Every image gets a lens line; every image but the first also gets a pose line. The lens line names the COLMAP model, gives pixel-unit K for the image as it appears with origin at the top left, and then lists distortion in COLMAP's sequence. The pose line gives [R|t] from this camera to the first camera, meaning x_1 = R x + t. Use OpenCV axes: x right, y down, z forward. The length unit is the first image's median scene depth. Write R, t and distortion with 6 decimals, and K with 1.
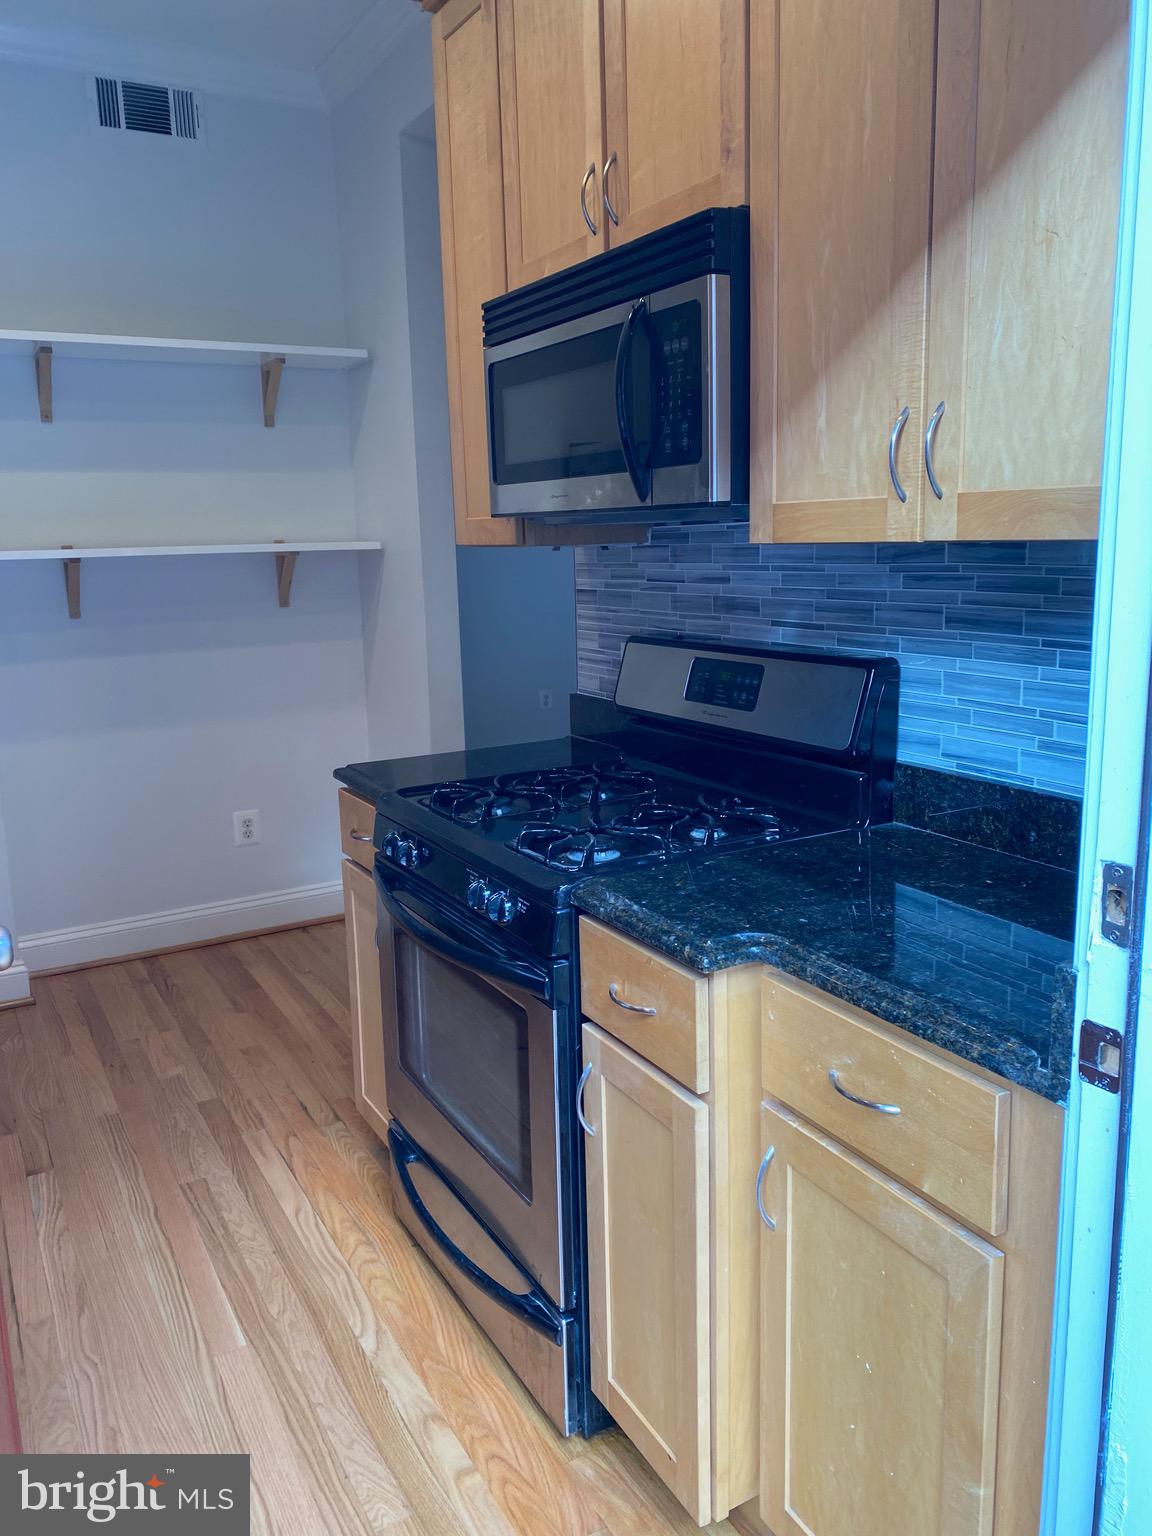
lens RADIAL K [[1171.9, 0, 576.0], [0, 1171.9, 768.0], [0, 0, 1]] dist [0.066842, -0.090899]
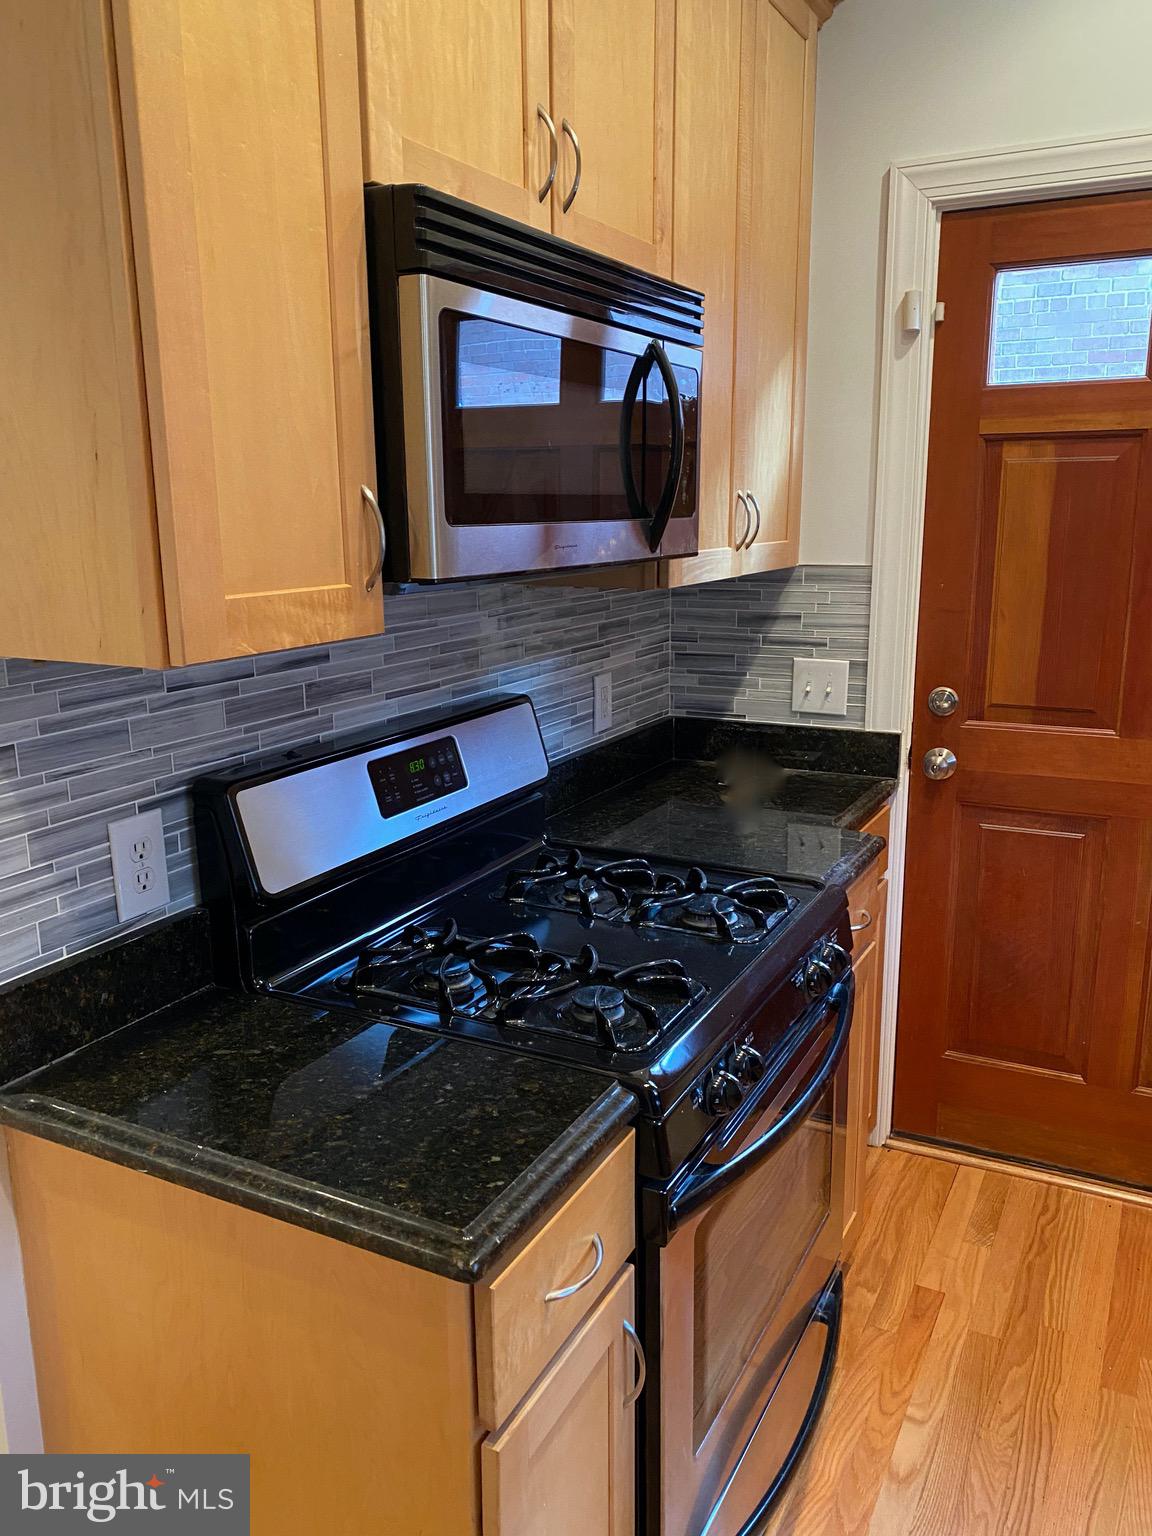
lens RADIAL K [[1171.9, 0, 576.0], [0, 1171.9, 768.0], [0, 0, 1]] dist [0.066842, -0.090899]
pose [[-0.551329, -0.151271, 0.820459, -0.660459], [0.184989, 0.936779, 0.297026, -0.328155], [-0.813520, 0.315535, -0.488490, 1.441879]]
